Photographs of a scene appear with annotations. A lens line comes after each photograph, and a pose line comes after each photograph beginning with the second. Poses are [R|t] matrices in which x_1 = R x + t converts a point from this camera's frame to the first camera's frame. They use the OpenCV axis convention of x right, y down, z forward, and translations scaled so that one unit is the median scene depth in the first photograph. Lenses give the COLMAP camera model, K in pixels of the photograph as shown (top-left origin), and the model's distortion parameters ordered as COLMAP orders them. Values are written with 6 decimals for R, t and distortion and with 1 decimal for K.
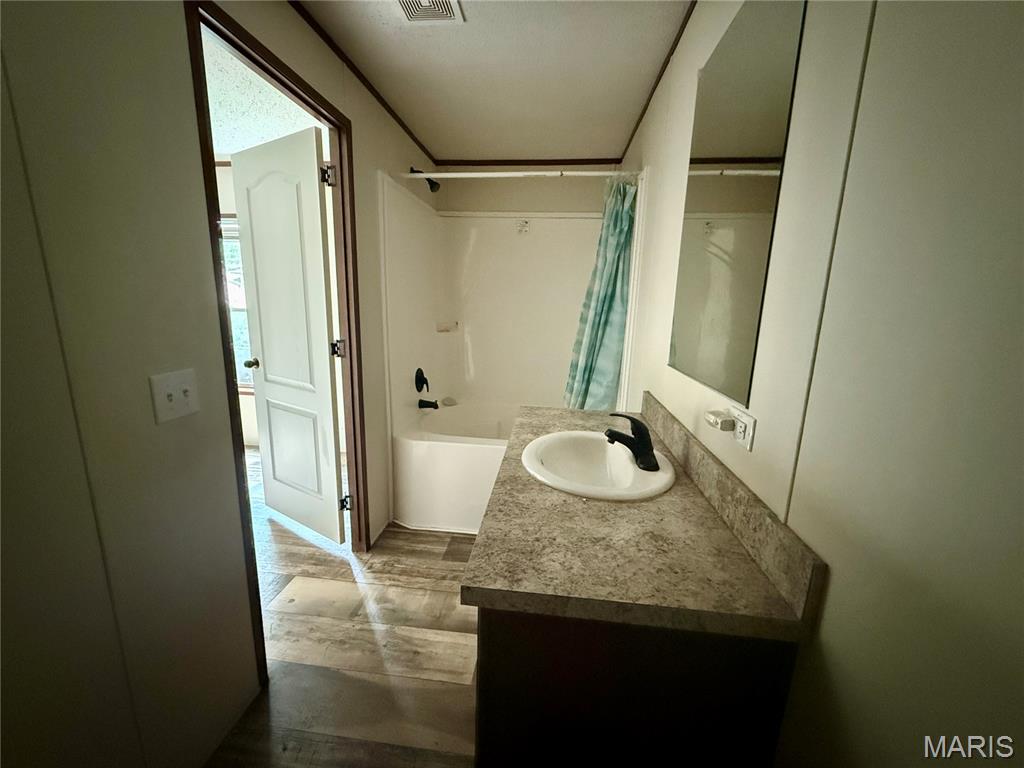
lens RADIAL K [[410.0, 0, 511.1], [0, 410.0, 387.6], [0, 0, 1]] dist [0.000980, 0.000503]
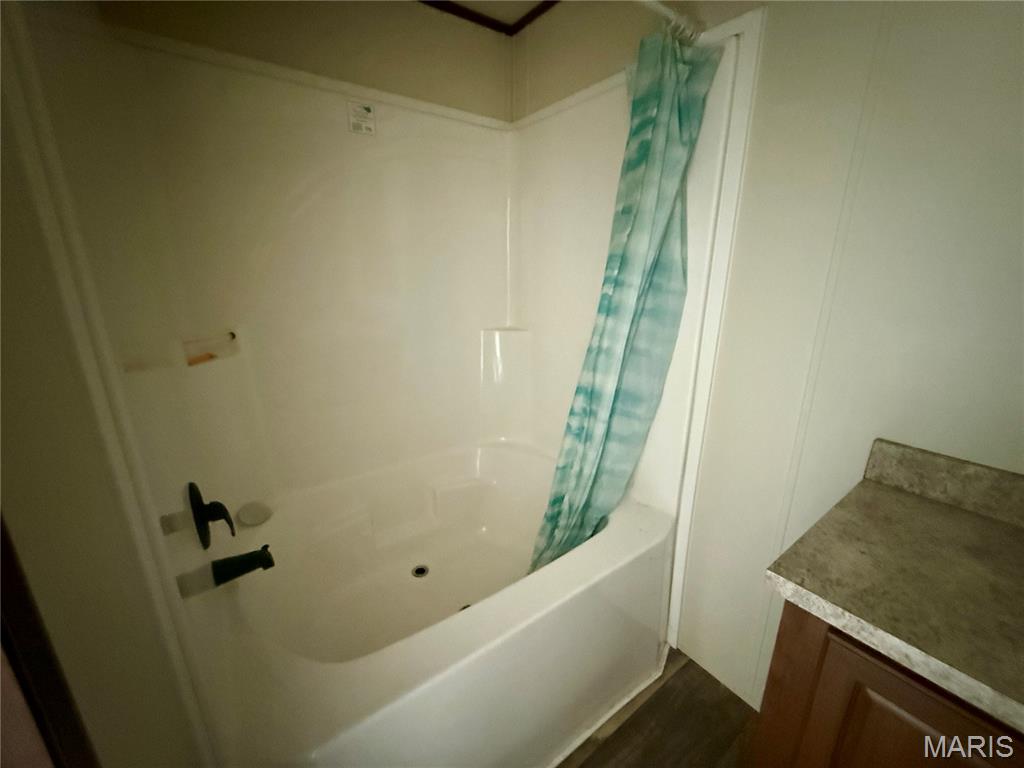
lens RADIAL K [[410.0, 0, 511.1], [0, 410.0, 387.6], [0, 0, 1]] dist [0.000980, 0.000503]
pose [[0.732506, -0.219857, 0.644281, -0.274509], [0.166835, 0.975529, 0.143213, -0.156581], [-0.660001, 0.002584, 0.751260, 0.658392]]
